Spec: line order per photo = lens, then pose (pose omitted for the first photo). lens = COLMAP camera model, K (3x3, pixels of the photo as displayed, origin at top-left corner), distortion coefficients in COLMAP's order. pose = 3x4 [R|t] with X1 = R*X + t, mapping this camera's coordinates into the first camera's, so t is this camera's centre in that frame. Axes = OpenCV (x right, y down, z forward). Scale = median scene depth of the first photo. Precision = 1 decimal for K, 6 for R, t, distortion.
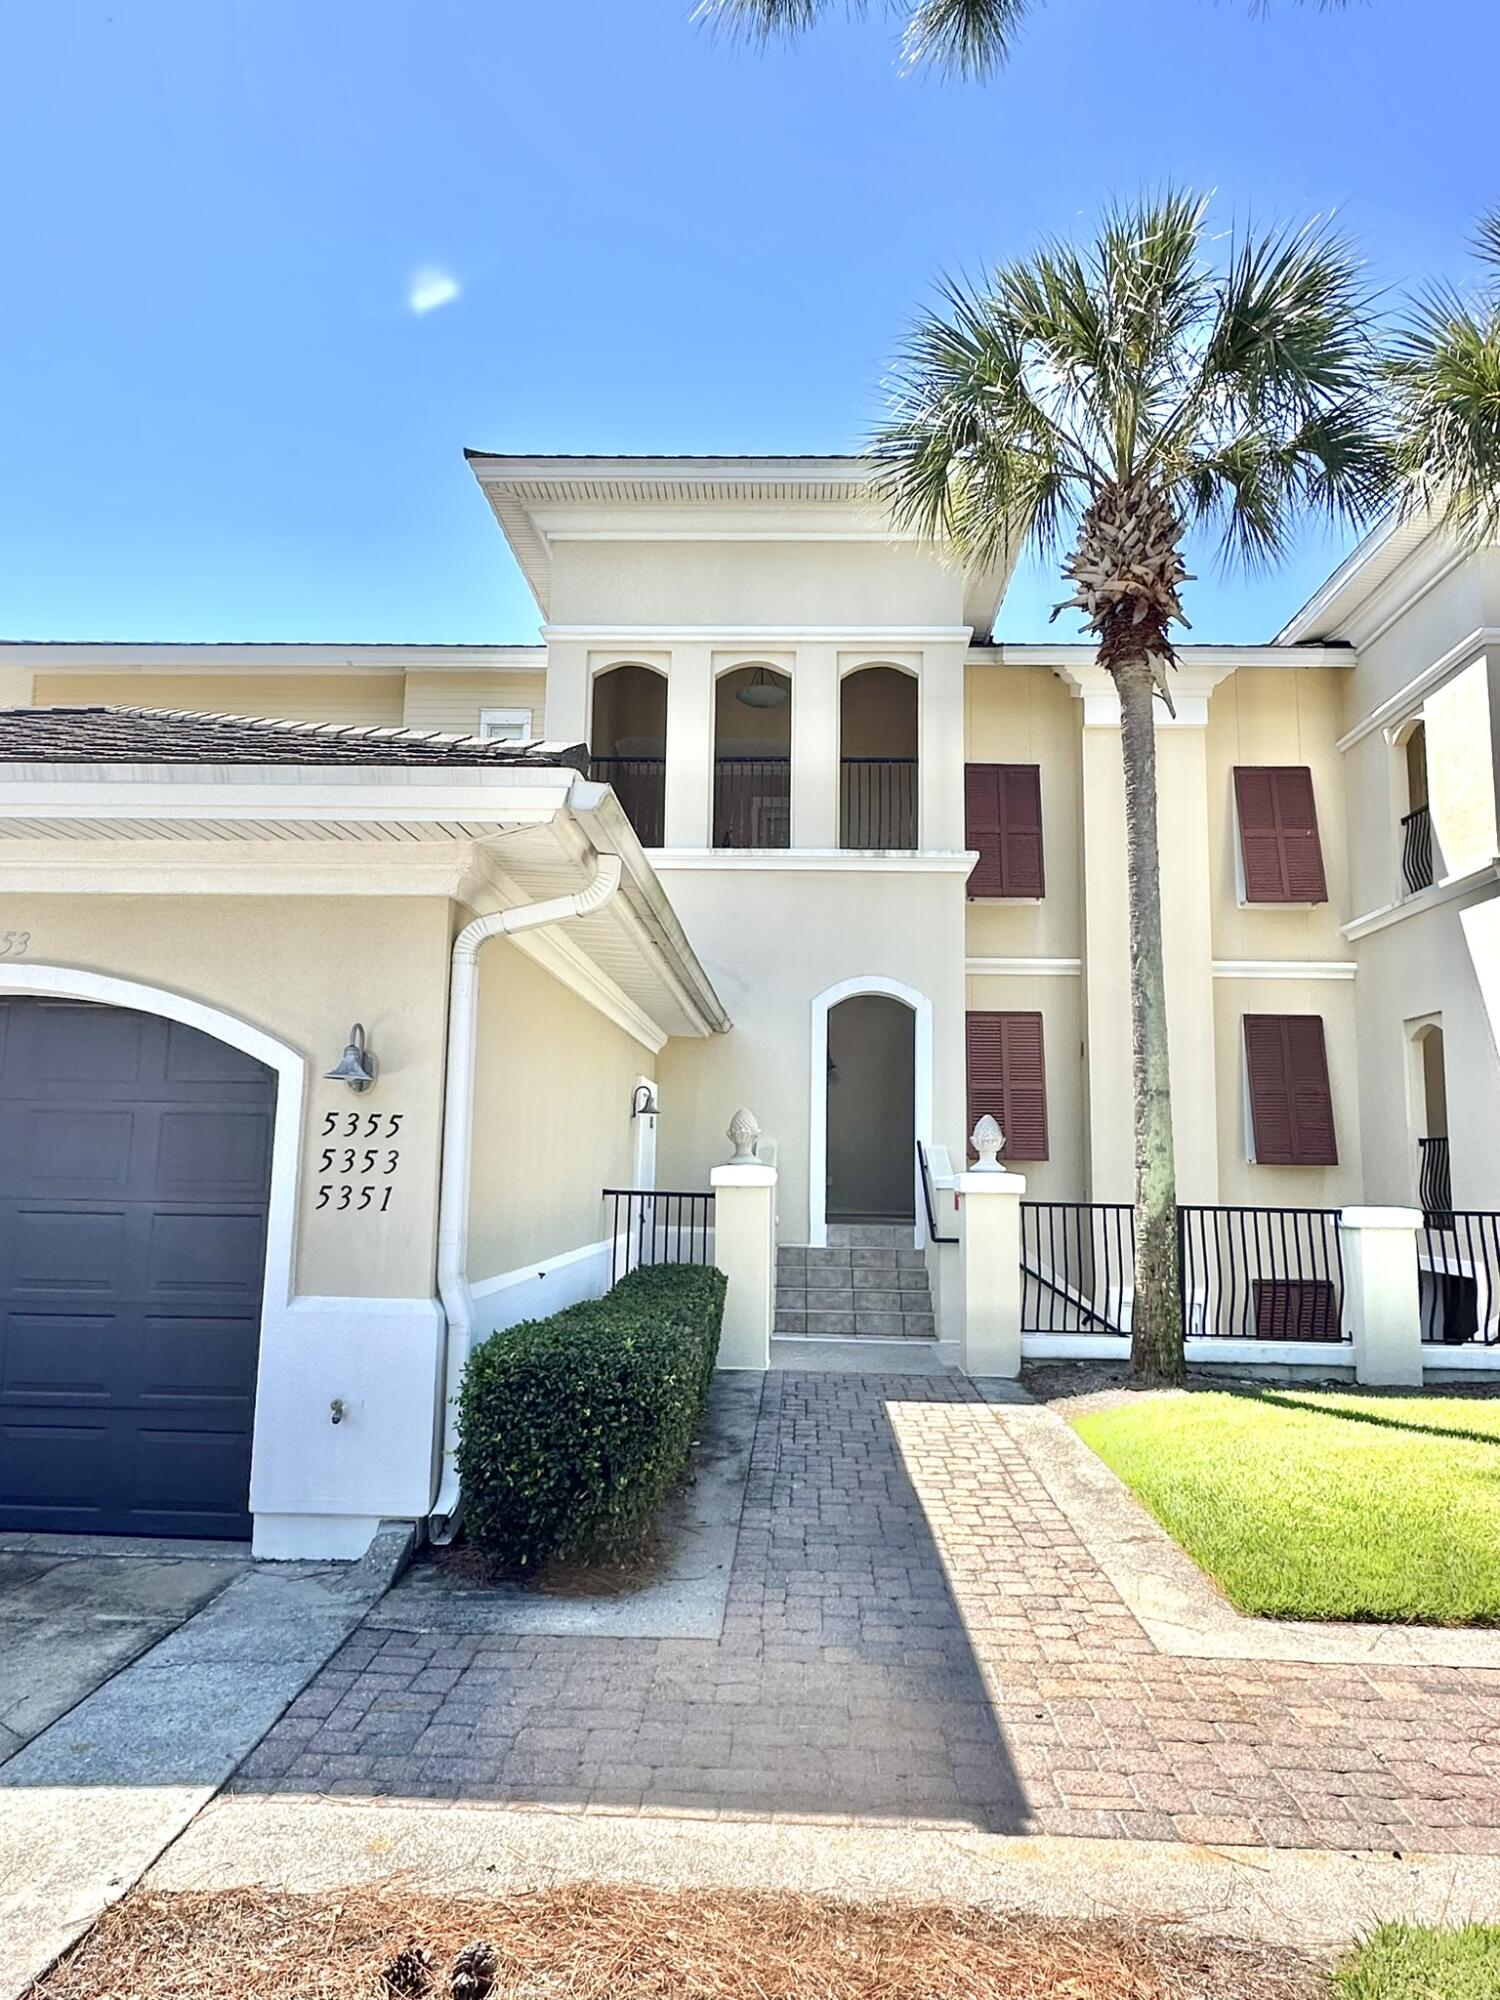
lens RADIAL K [[1267.7, 0, 759.6], [0, 1267.7, 998.2], [0, 0, 1]] dist [-0.002082, 0.001760]
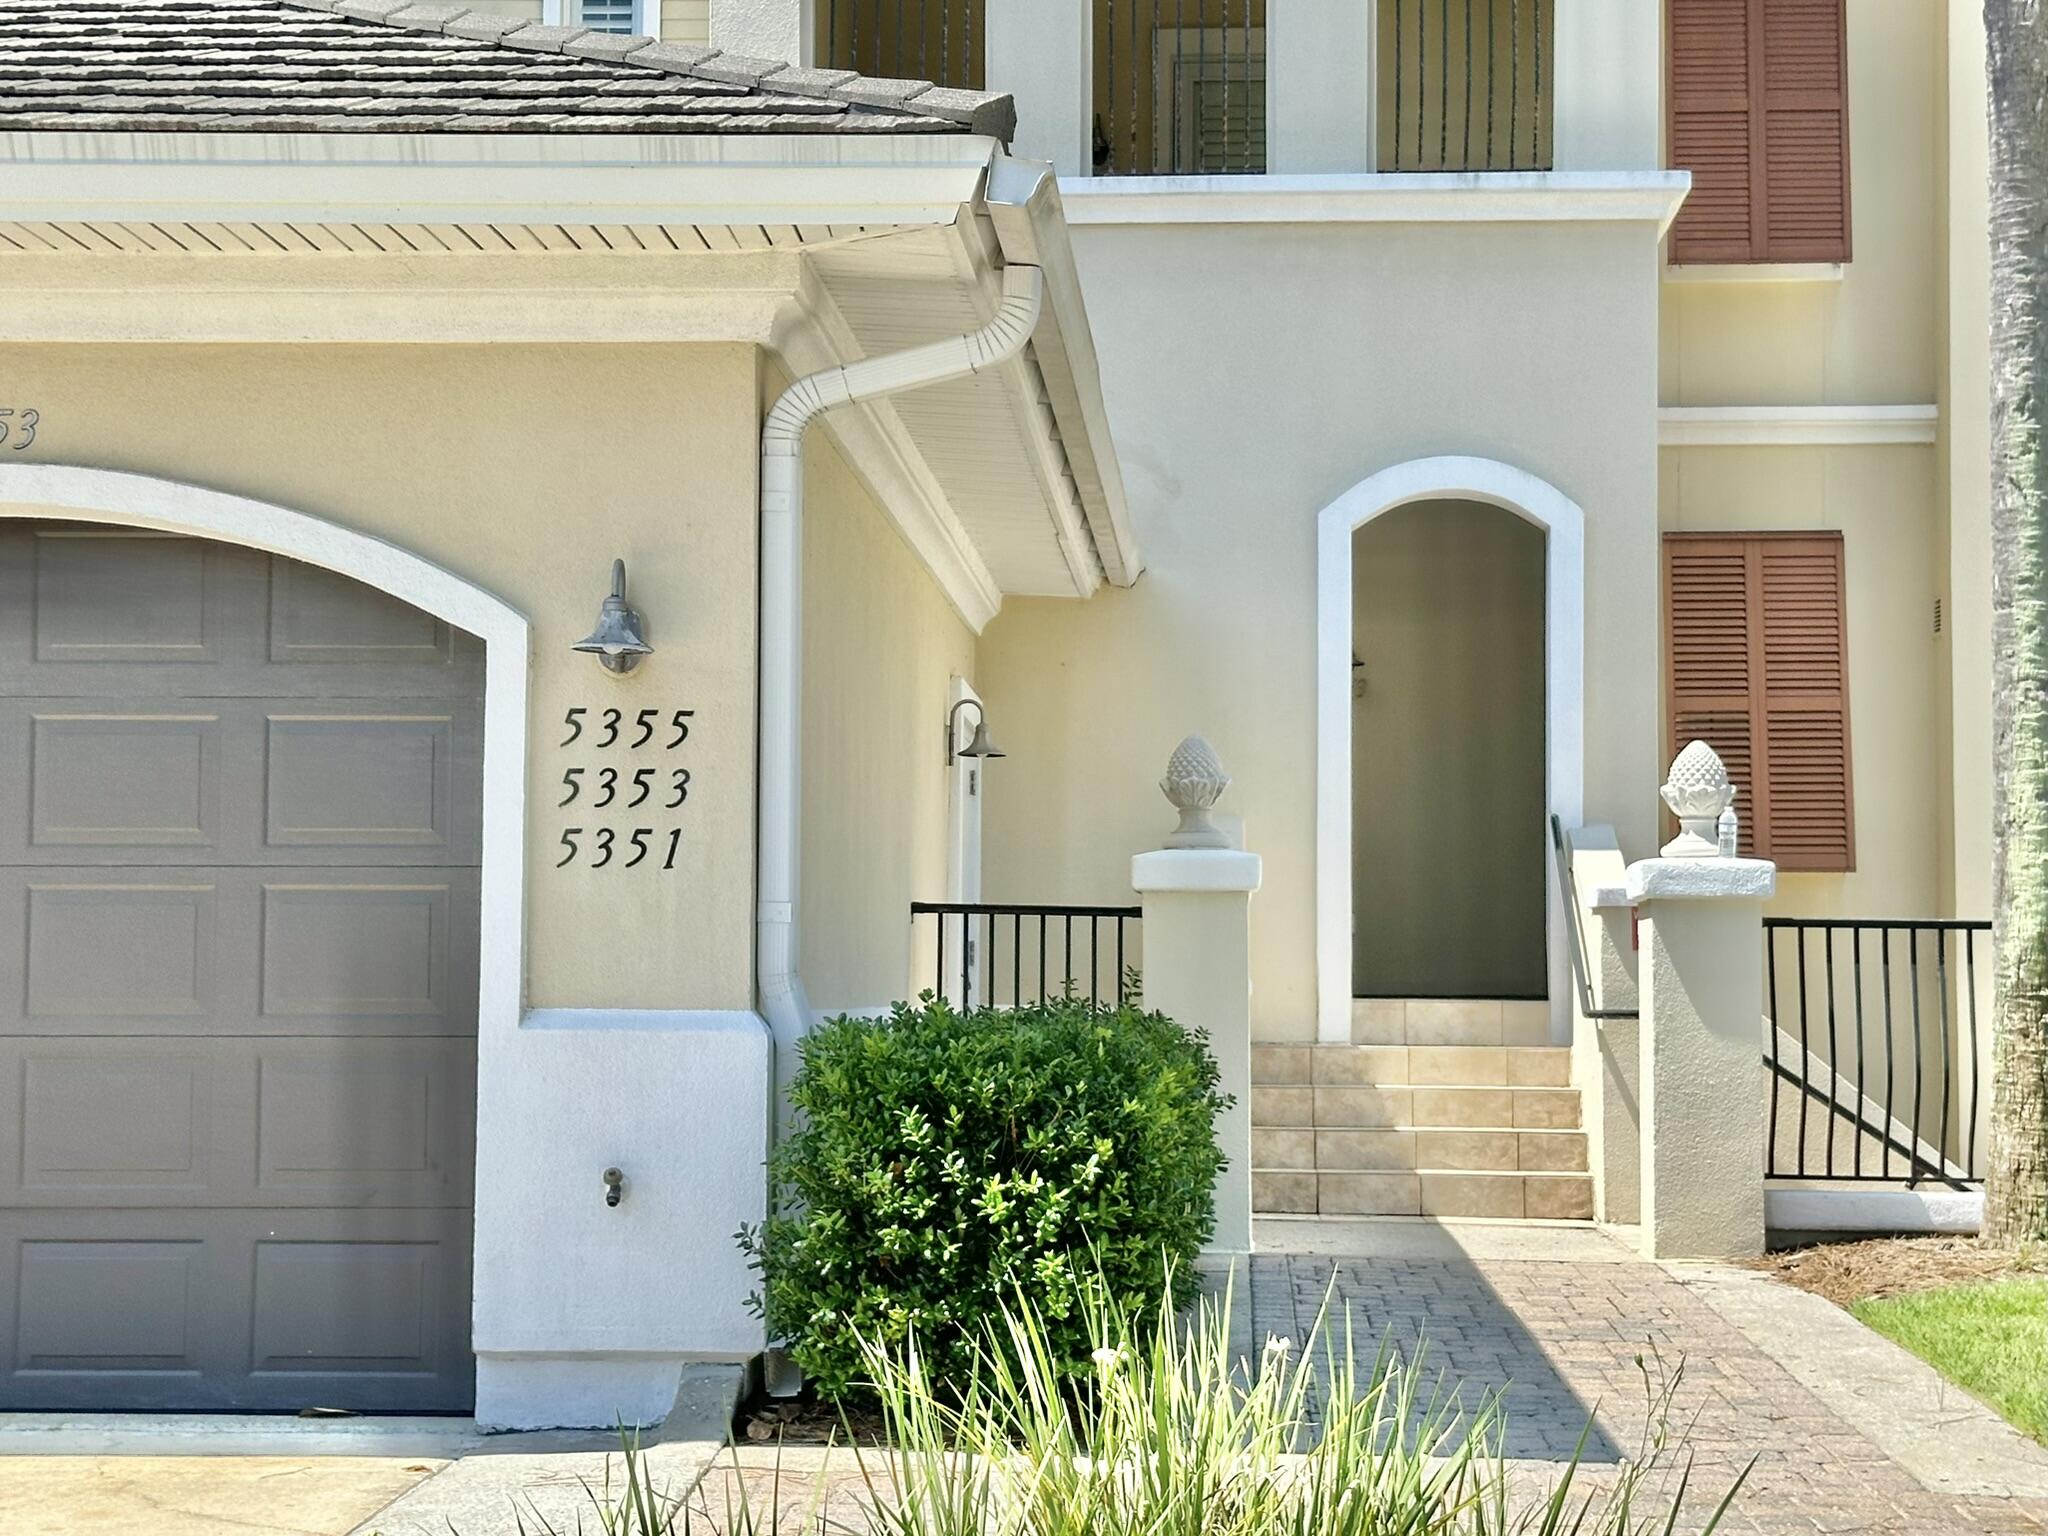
lens RADIAL K [[3575.6, 0, 1025.0], [0, 3575.6, 771.1], [0, 0, 1]] dist [0.138932, 0.066144]
pose [[0.999695, -0.012263, -0.021432, -0.068112], [0.013776, 0.997314, 0.071936, 0.000489], [0.020493, -0.072209, 0.997179, -0.532480]]
